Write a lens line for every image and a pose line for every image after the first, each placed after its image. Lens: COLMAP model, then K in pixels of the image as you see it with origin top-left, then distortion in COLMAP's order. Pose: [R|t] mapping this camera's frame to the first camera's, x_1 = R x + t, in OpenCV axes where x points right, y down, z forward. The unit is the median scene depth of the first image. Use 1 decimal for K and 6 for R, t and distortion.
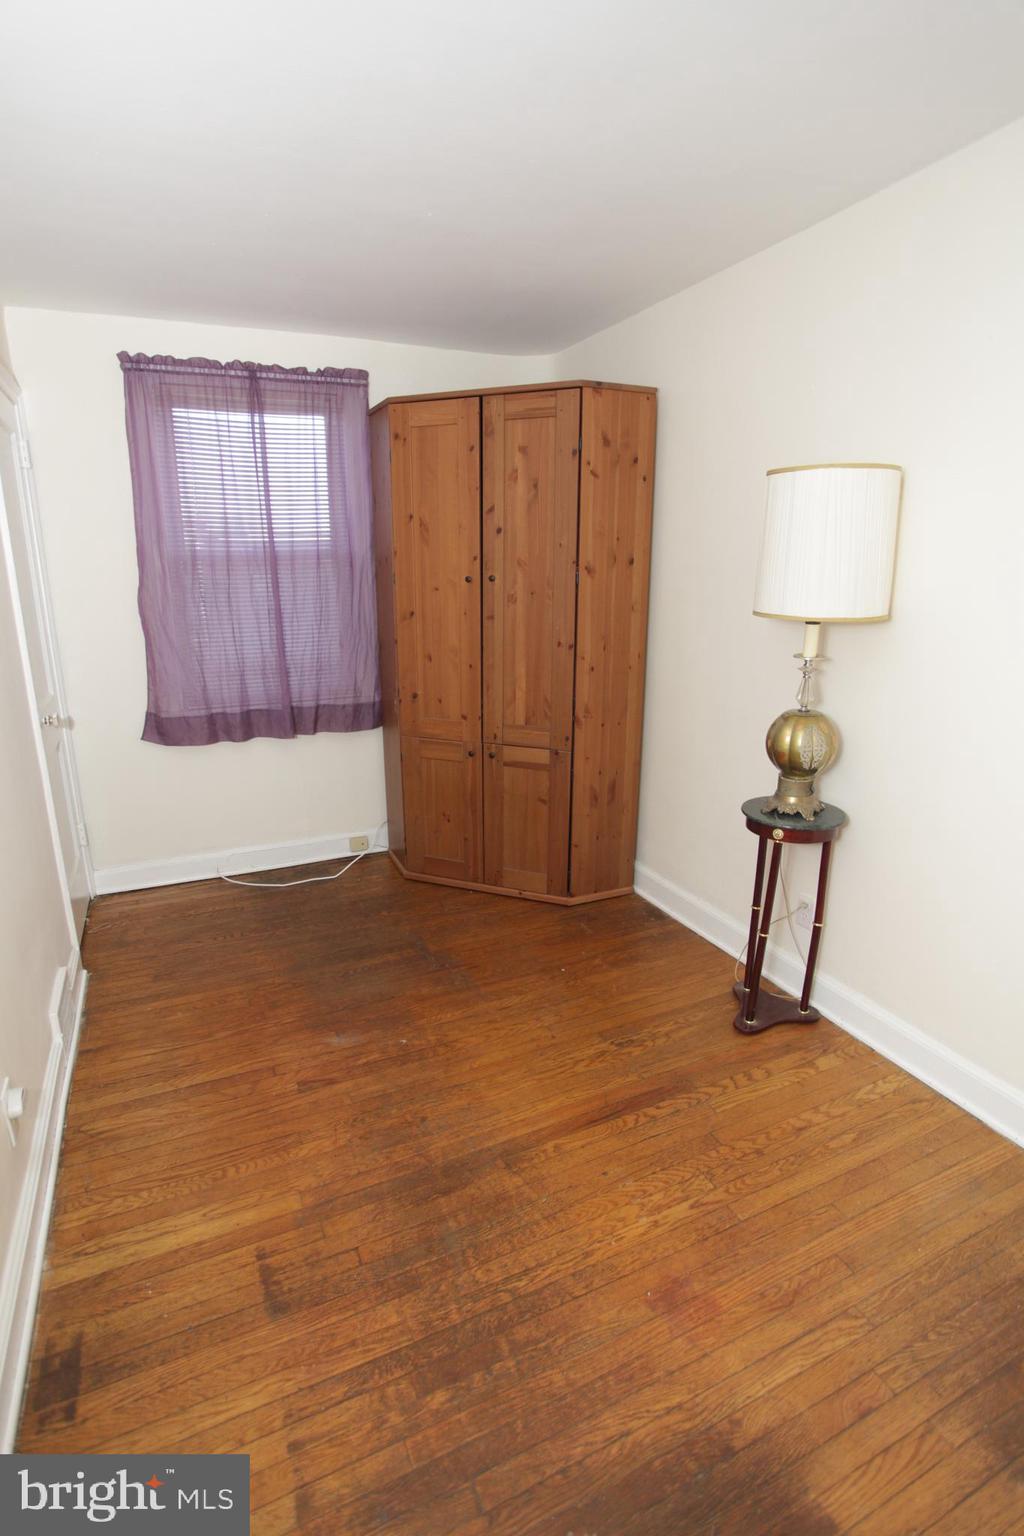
lens RADIAL K [[759.2, 0, 505.3], [0, 759.2, 772.4], [0, 0, 1]] dist [-0.072903, 0.030741]
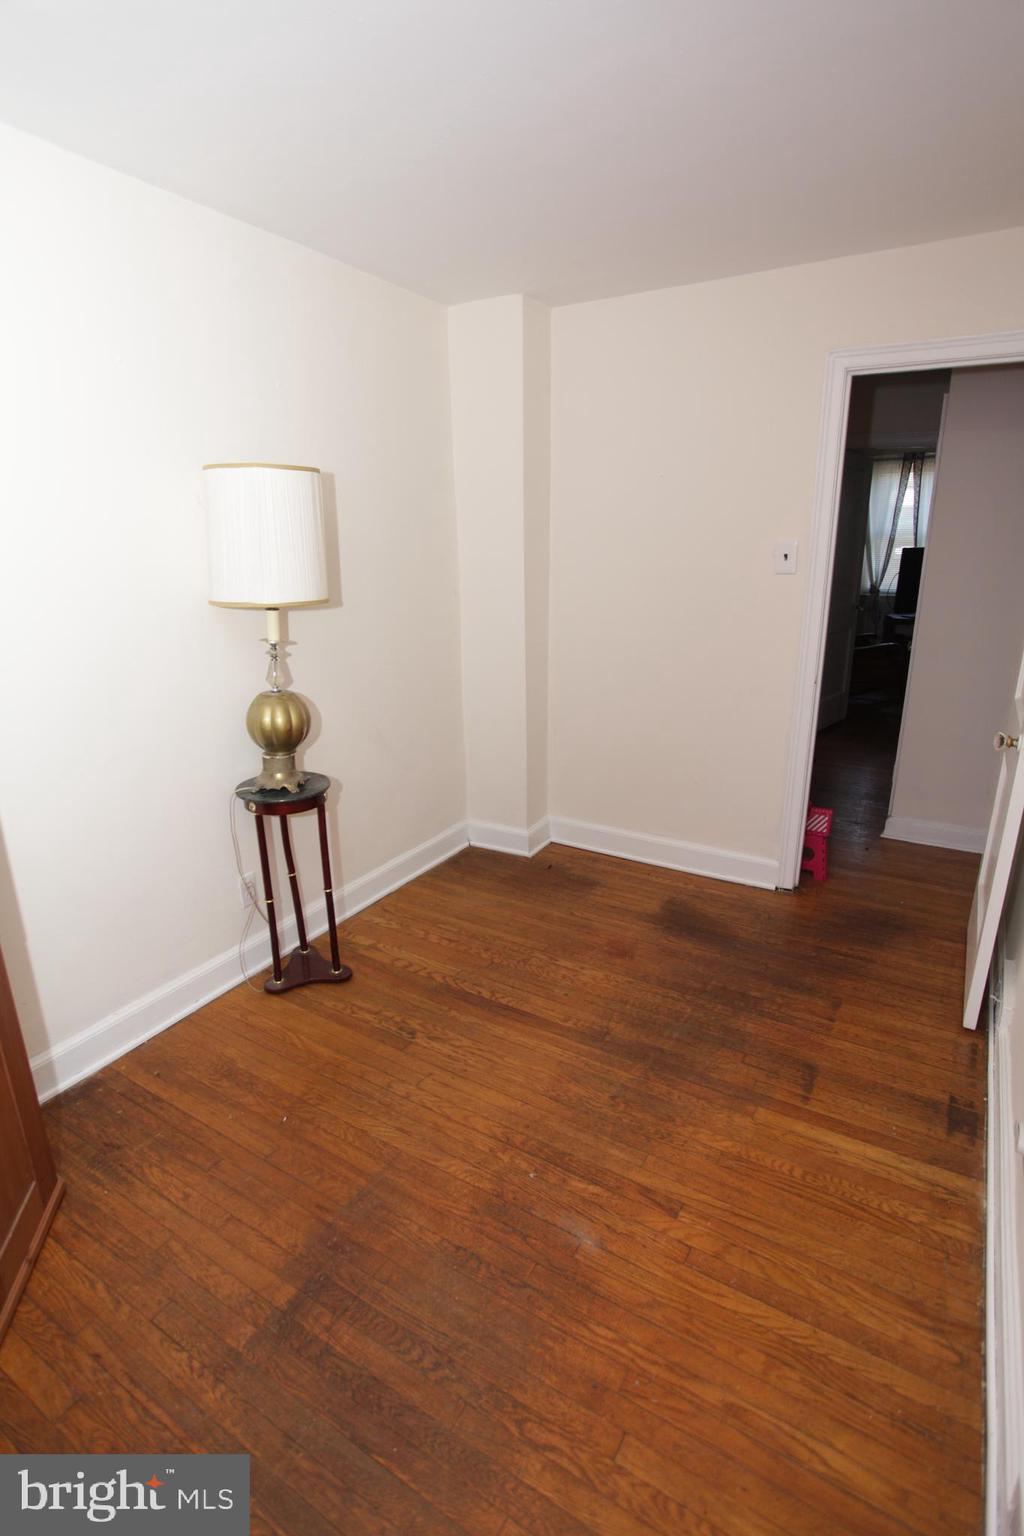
lens RADIAL K [[759.2, 0, 502.8], [0, 759.2, 770.5], [0, 0, 1]] dist [-0.072903, 0.030741]
pose [[-0.556341, -0.232826, 0.797670, -0.805229], [0.235790, 0.876254, 0.420217, -0.431079], [-0.796799, 0.421867, -0.432597, 1.499875]]
